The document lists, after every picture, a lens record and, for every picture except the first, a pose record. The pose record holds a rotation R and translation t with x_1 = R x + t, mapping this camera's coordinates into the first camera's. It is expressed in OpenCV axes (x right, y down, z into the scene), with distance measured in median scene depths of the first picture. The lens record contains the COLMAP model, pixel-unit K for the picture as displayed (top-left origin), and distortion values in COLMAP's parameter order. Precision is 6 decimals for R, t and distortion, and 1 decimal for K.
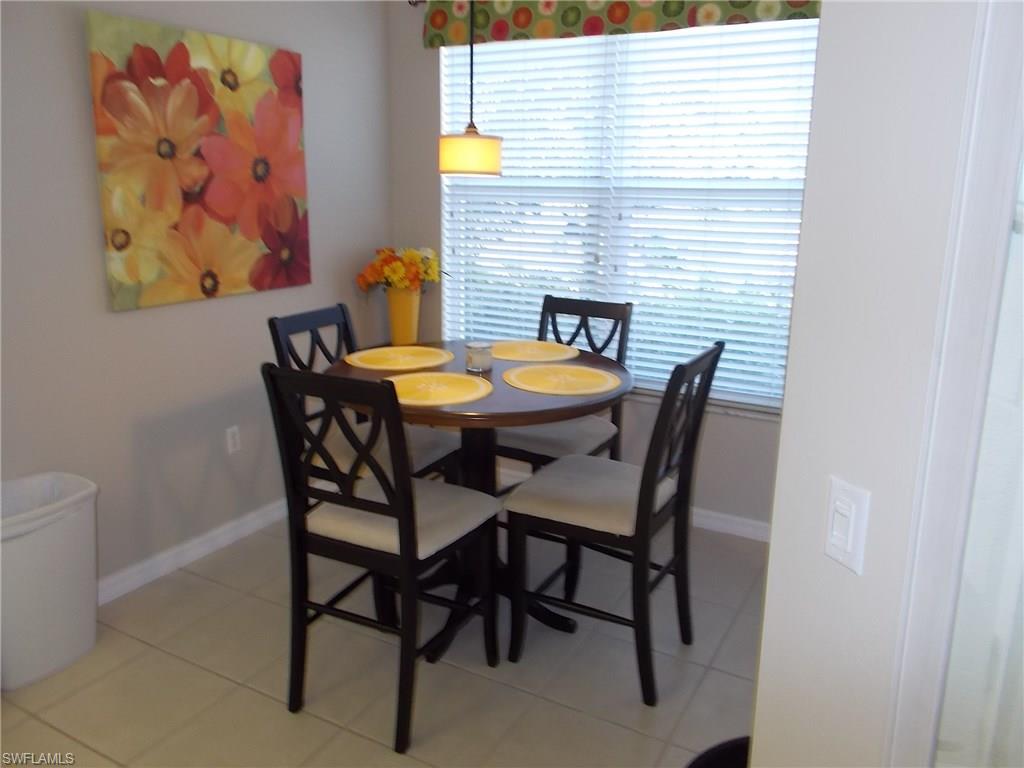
lens RADIAL K [[809.4, 0, 512.0], [0, 809.4, 384.0], [0, 0, 1]] dist [-0.010899, -0.004150]
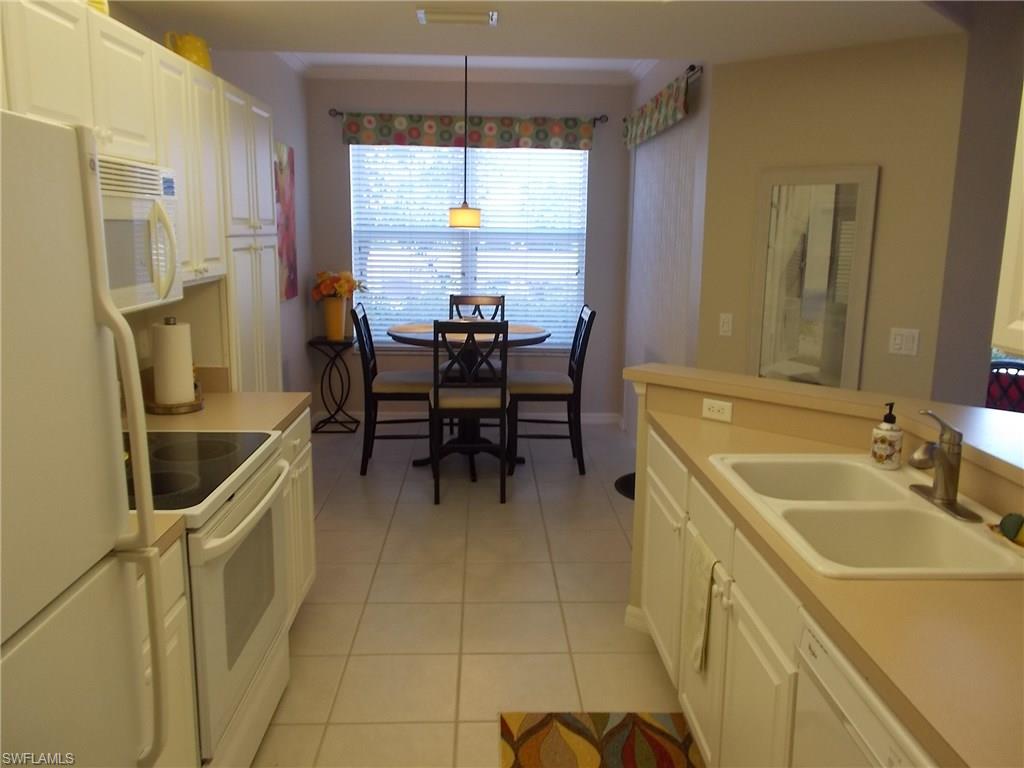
lens RADIAL K [[800.9, 0, 512.0], [0, 800.9, 384.0], [0, 0, 1]] dist [-0.002058, 0.138933]
pose [[0.847093, -0.107308, 0.520498, -0.773559], [0.126942, 0.991908, -0.002098, 0.102809], [-0.516061, 0.067850, 0.853860, -0.527812]]
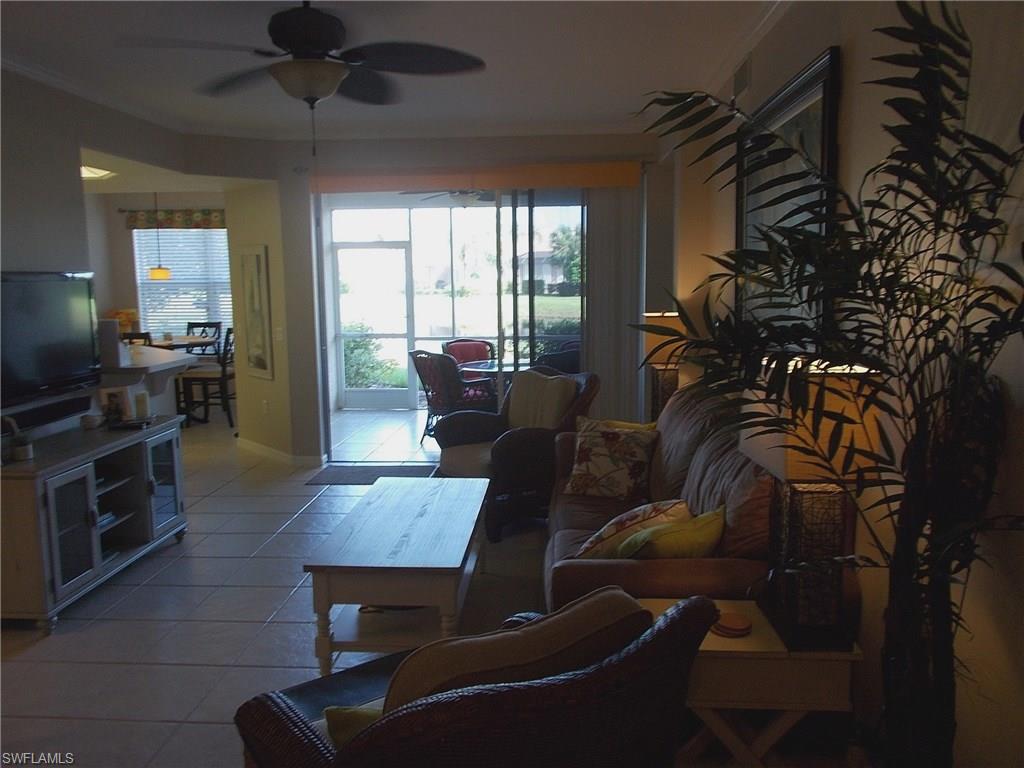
lens RADIAL K [[776.4, 0, 510.1], [0, 776.4, 356.6], [0, 0, 1]] dist [-0.005685, -0.002979]
pose [[0.895659, -0.075331, 0.438315, -0.140622], [0.130675, 0.986624, -0.097456, 0.400335], [-0.425110, 0.144564, 0.893523, -1.767742]]
